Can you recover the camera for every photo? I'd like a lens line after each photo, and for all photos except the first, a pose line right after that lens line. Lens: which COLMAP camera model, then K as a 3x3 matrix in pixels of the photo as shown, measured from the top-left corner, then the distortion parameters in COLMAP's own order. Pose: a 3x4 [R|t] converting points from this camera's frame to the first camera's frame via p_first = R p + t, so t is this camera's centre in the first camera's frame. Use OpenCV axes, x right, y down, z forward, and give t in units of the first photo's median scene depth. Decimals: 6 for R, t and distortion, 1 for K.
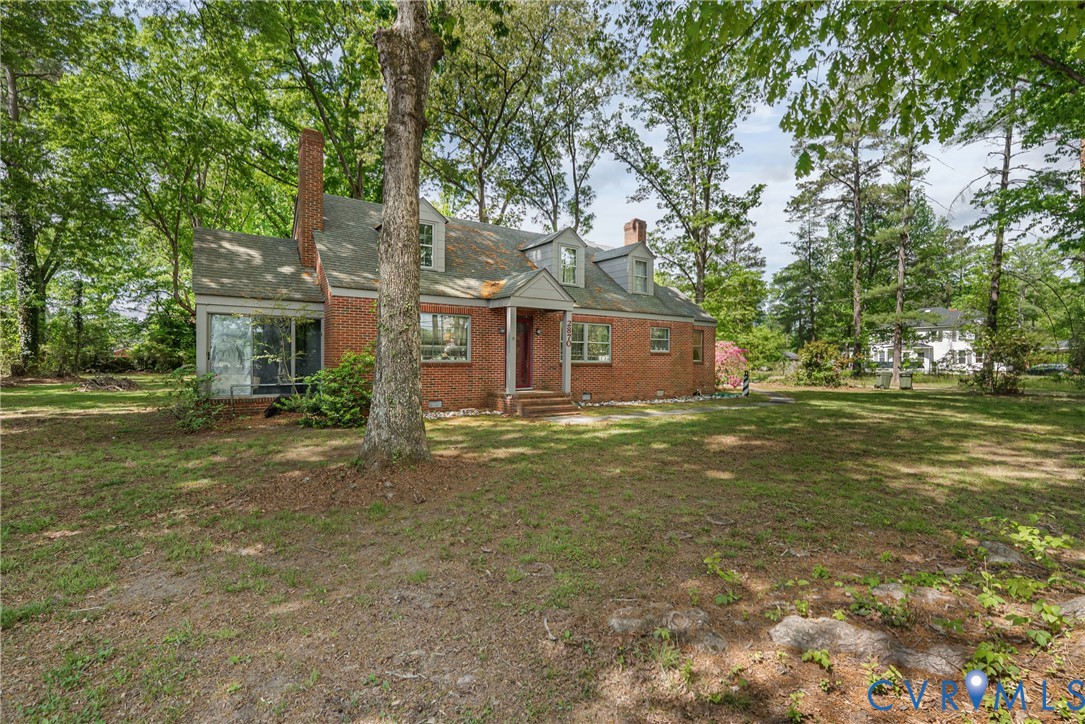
lens RADIAL K [[494.2, 0, 547.5], [0, 494.2, 362.2], [0, 0, 1]] dist [-0.001847, -0.000042]
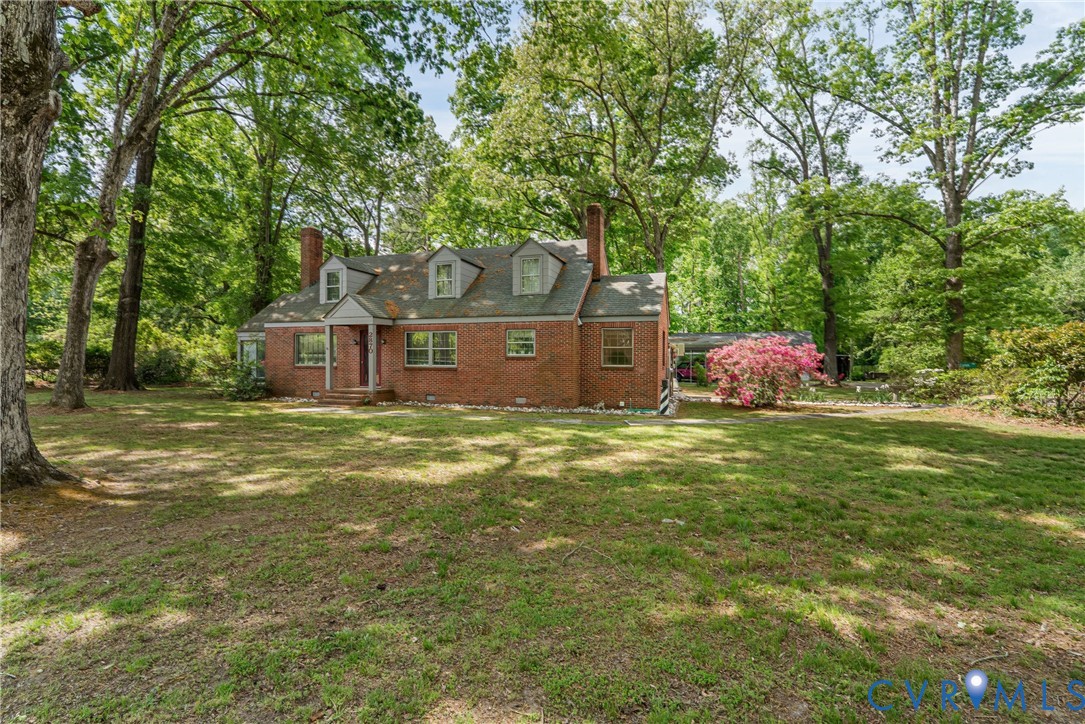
lens RADIAL K [[494.2, 0, 539.4], [0, 494.2, 365.9], [0, 0, 1]] dist [-0.001847, -0.000042]
pose [[0.580407, 0.004338, -0.814315, 0.855851], [-0.005662, 0.999983, 0.001292, -0.003110], [0.814307, 0.003861, 0.580422, 0.417594]]
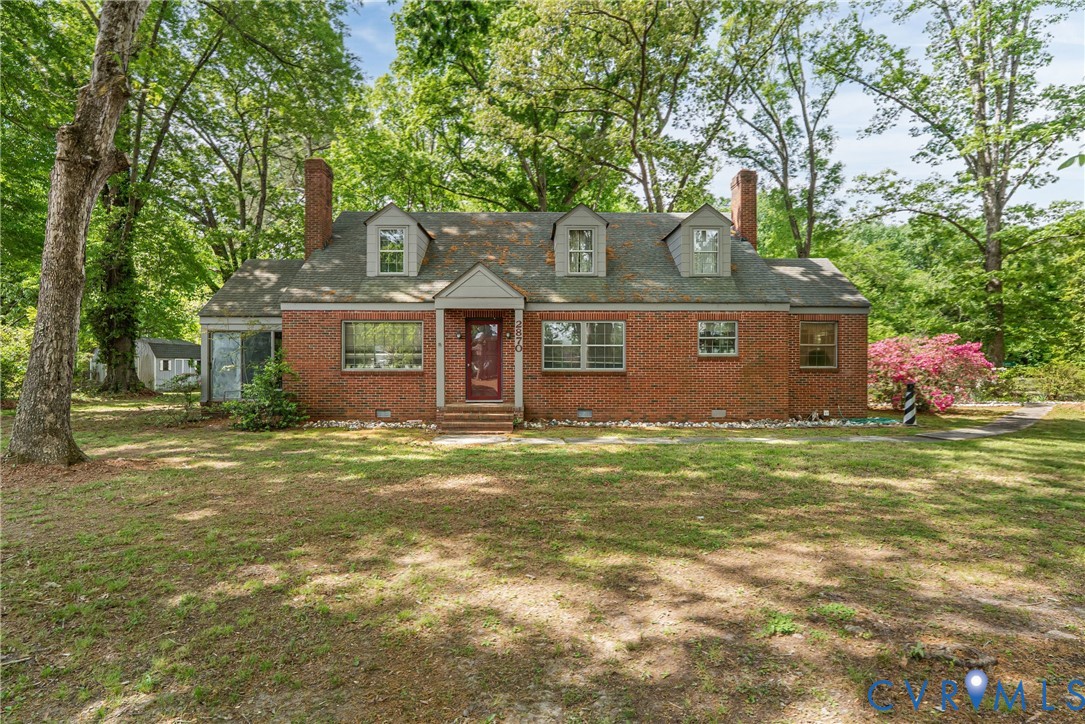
lens RADIAL K [[561.6, 0, 543.4], [0, 561.6, 359.9], [0, 0, 1]] dist [0.001417, 0.000025]
pose [[0.823960, -0.009429, -0.566569, 0.408376], [0.003136, 0.999922, -0.012080, -0.004586], [0.566639, 0.008176, 0.823926, 0.163448]]
